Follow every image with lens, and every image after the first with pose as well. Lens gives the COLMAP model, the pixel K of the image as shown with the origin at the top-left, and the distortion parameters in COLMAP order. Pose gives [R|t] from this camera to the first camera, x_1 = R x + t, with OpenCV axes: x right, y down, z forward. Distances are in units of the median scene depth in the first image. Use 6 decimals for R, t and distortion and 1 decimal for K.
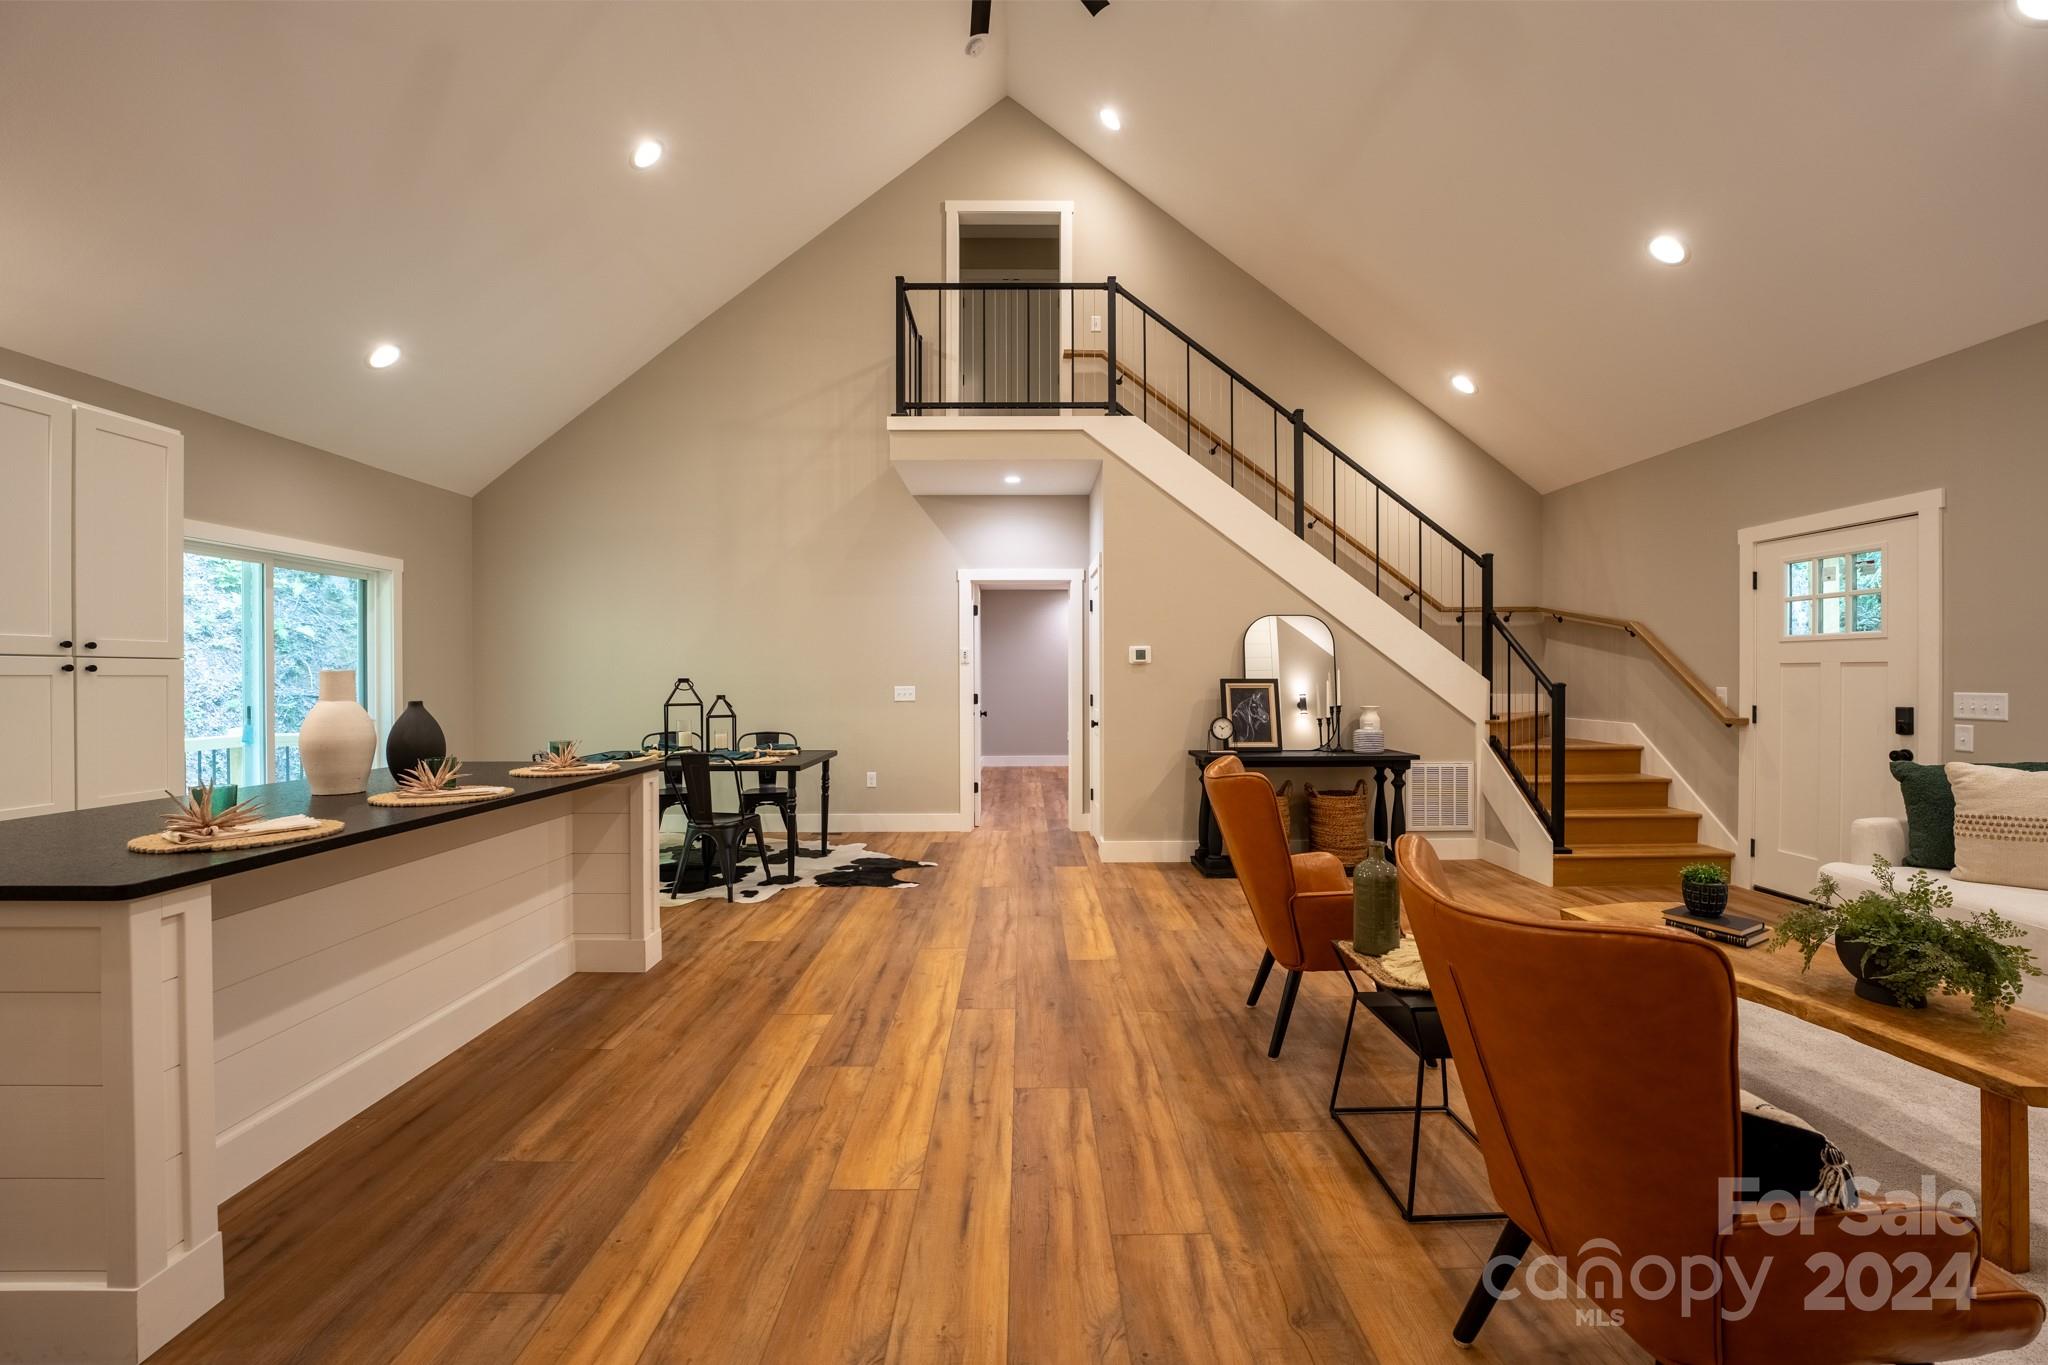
lens RADIAL K [[825.0, 0, 1029.3], [0, 825.0, 679.0], [0, 0, 1]] dist [-0.033660, 0.004230]
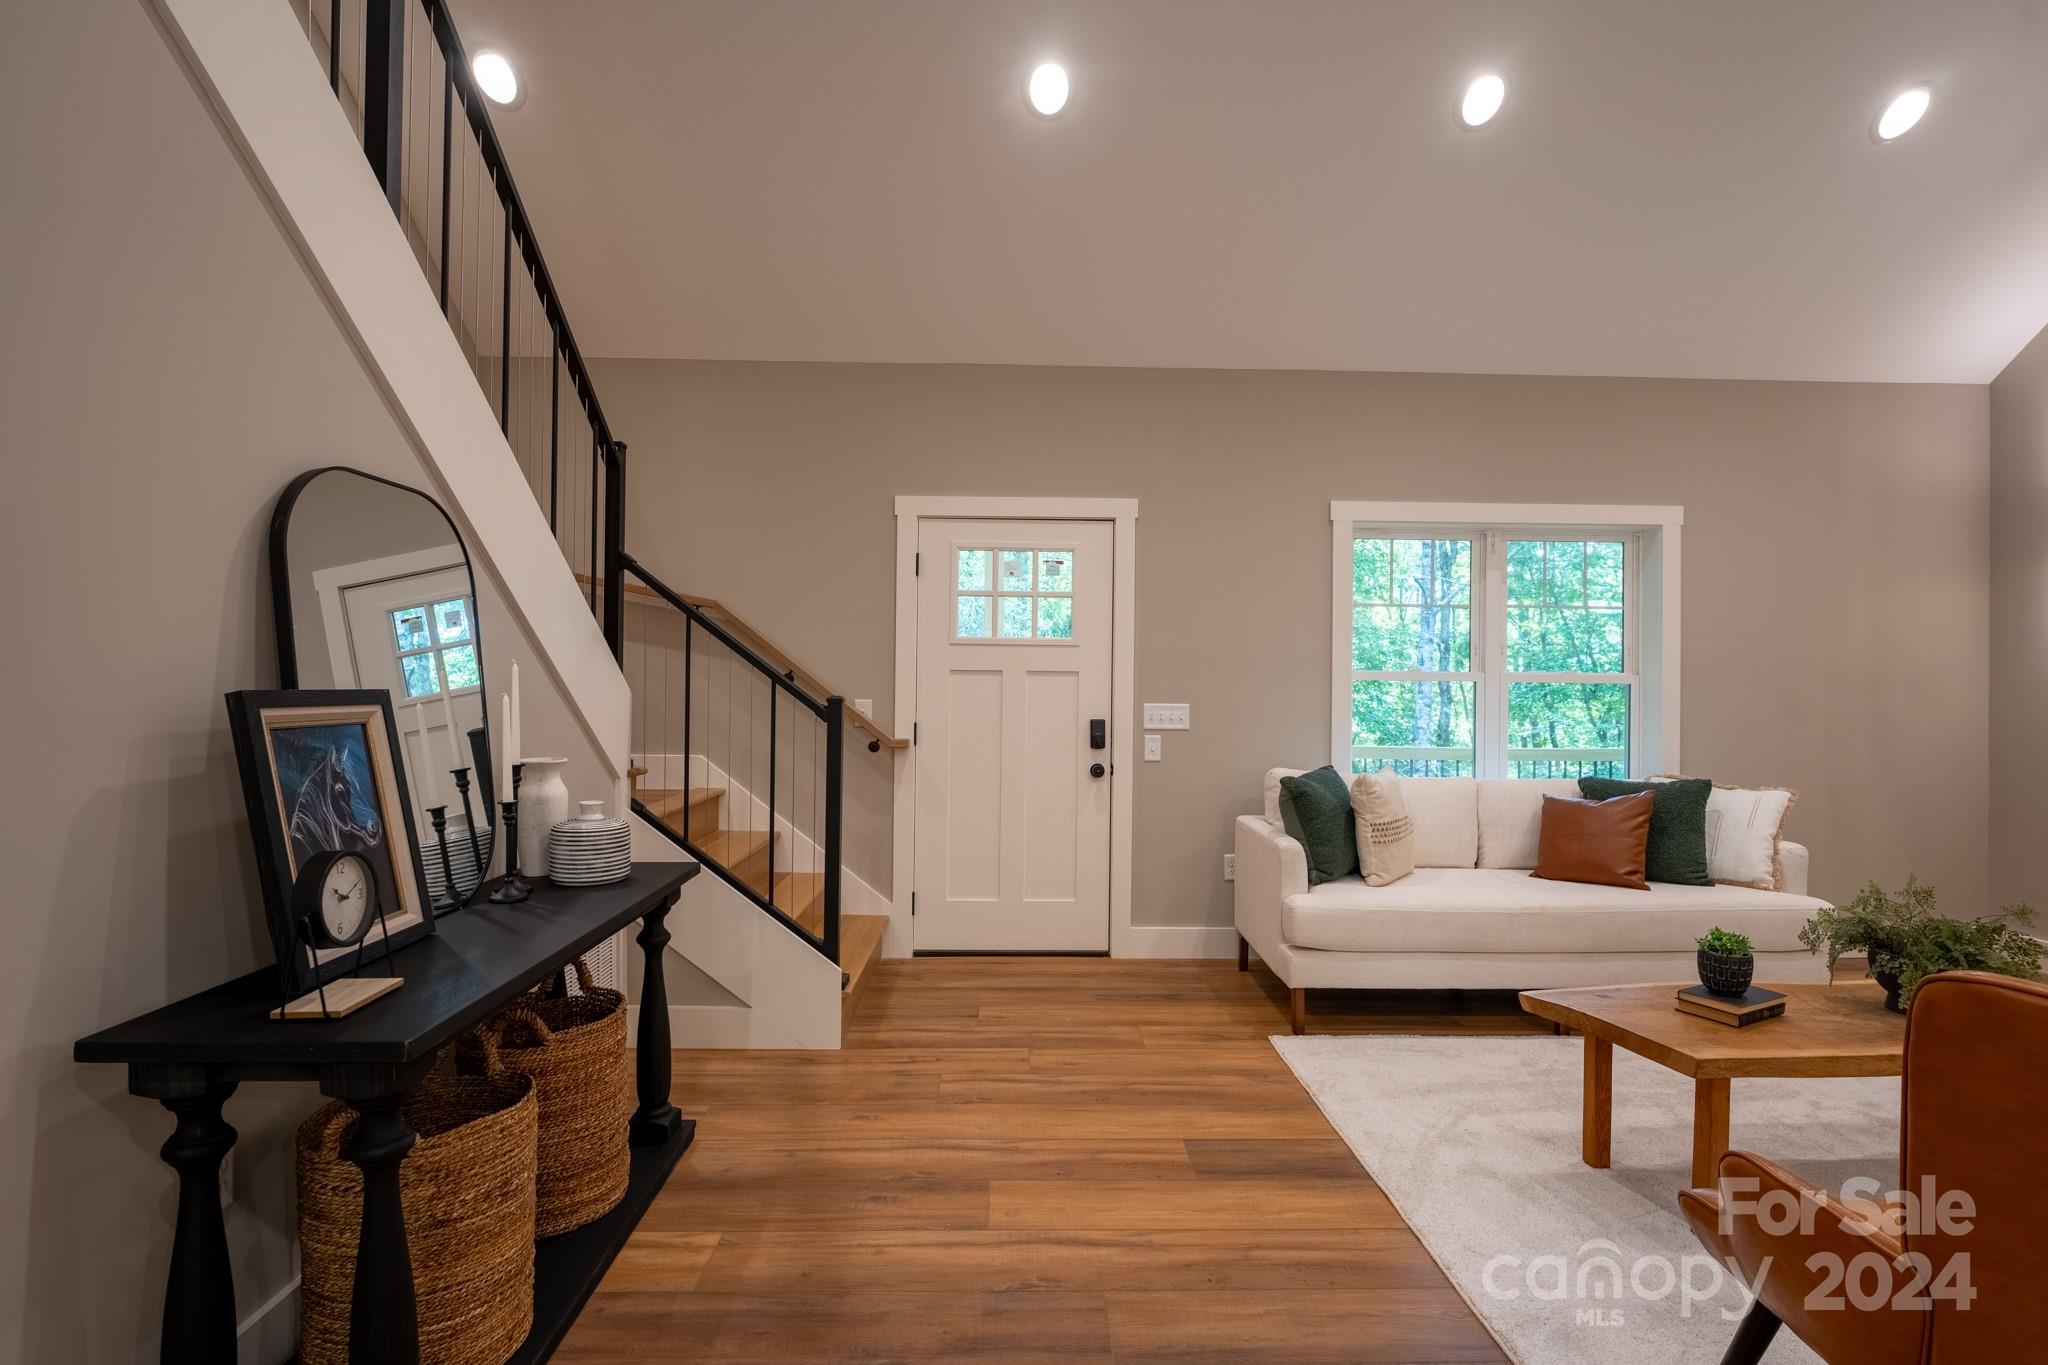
lens RADIAL K [[975.9, 0, 1024.0], [0, 975.9, 682.5], [0, 0, 1]] dist [-0.013624, 0.000081]
pose [[-0.013602, 0.003555, 0.999901, -0.051835], [-0.005268, 0.999980, -0.003627, -0.003090], [-0.999894, -0.005317, -0.013583, 0.822477]]
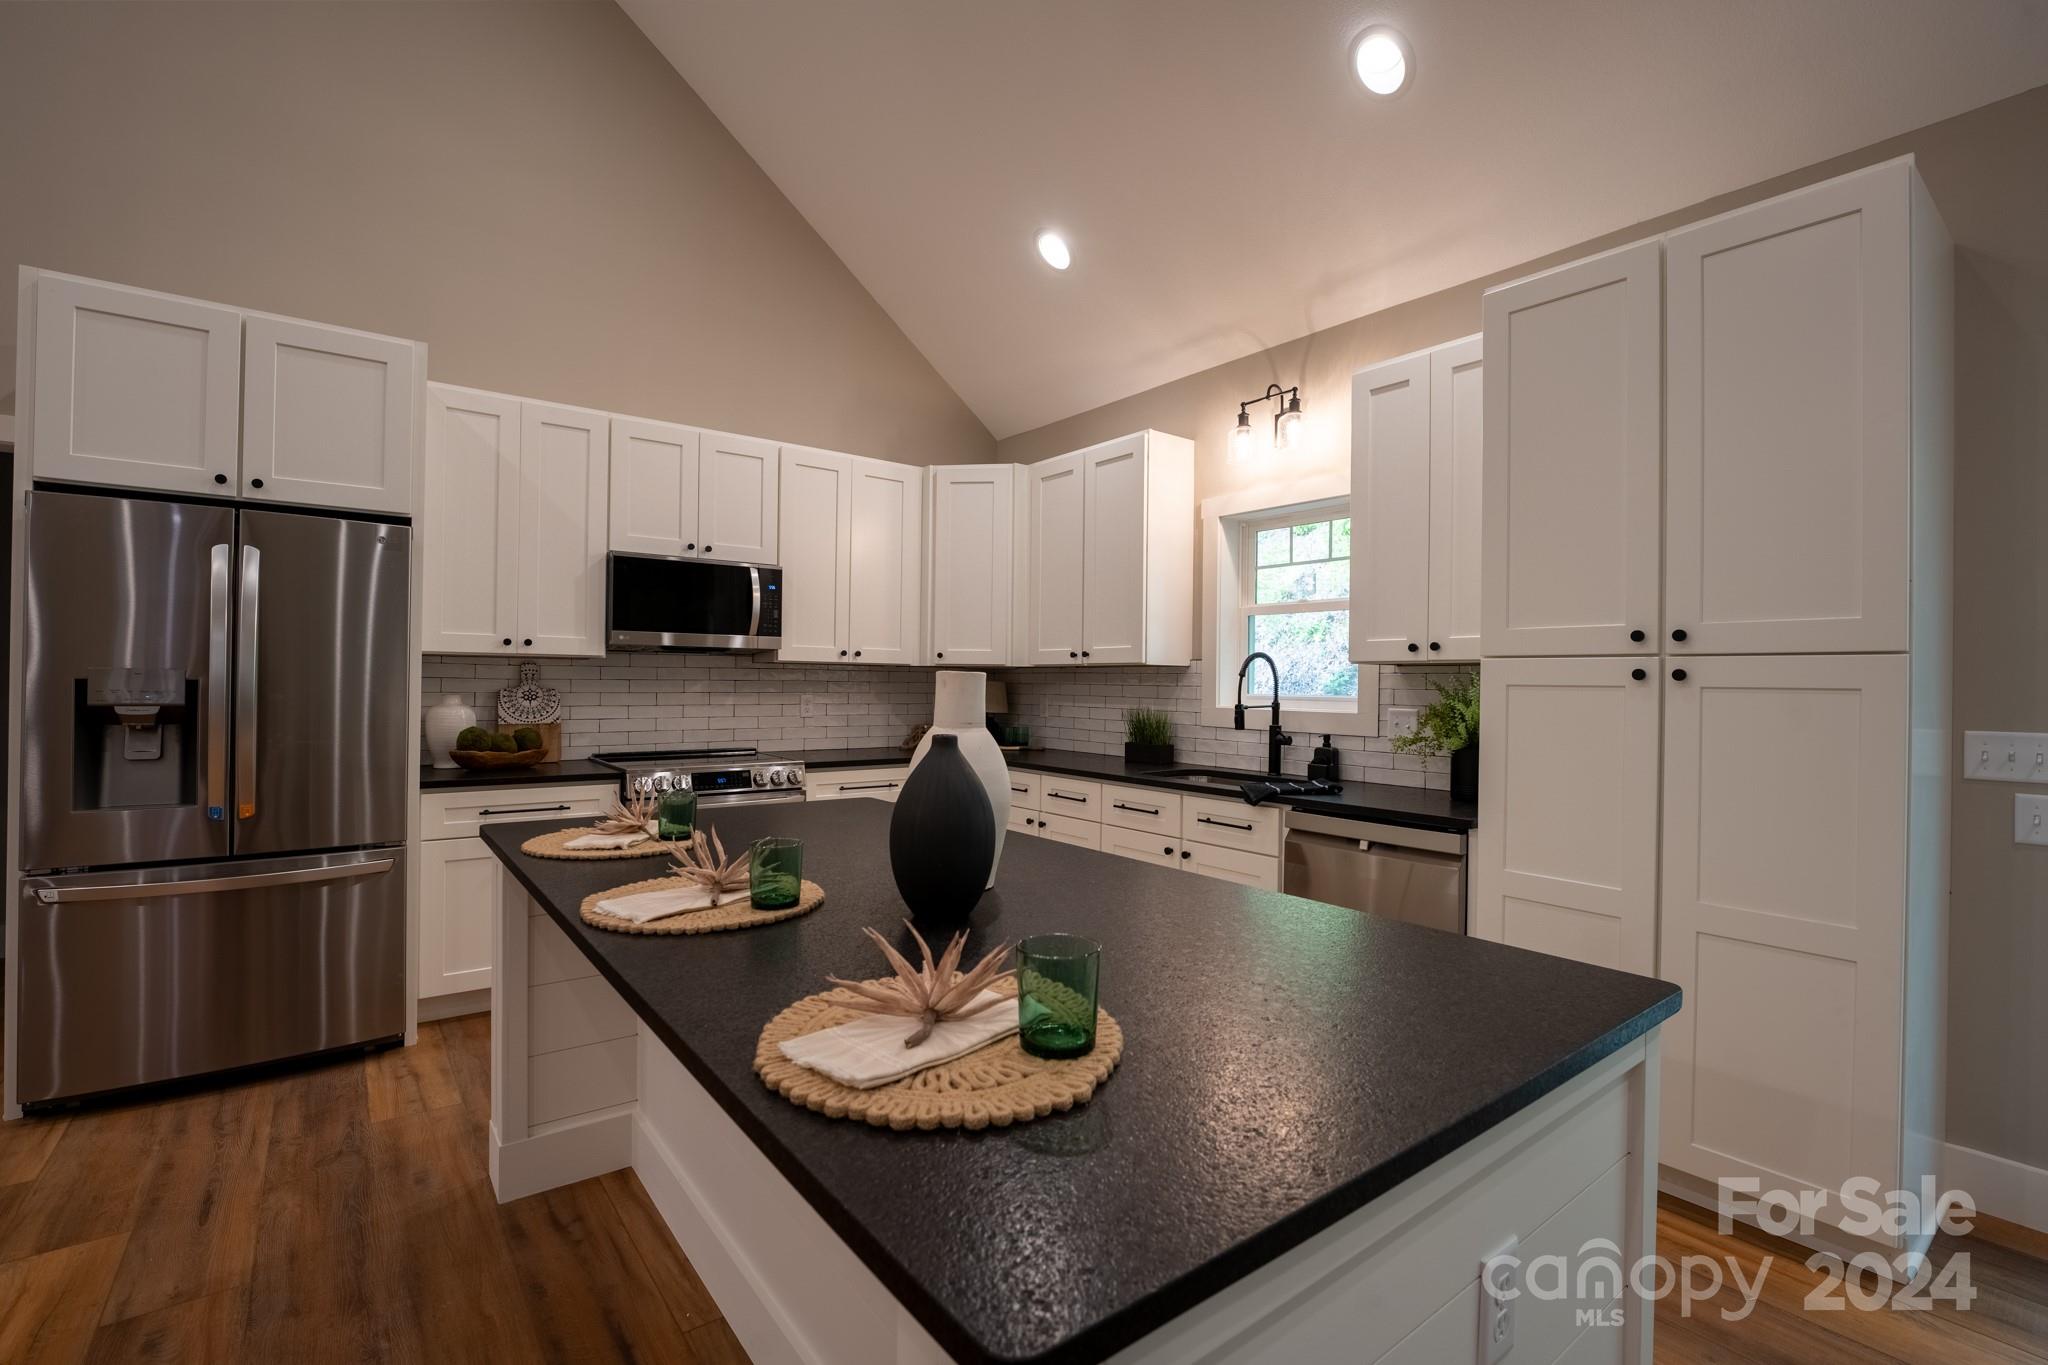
lens RADIAL K [[905.0, 0, 1034.5], [0, 905.0, 683.9], [0, 0, 1]] dist [-0.019874, 0.000159]
pose [[-0.792788, -0.005175, -0.609475, -0.257857], [-0.012142, 0.999900, 0.007303, -0.003700], [0.609376, 0.013190, -0.792771, 0.776759]]
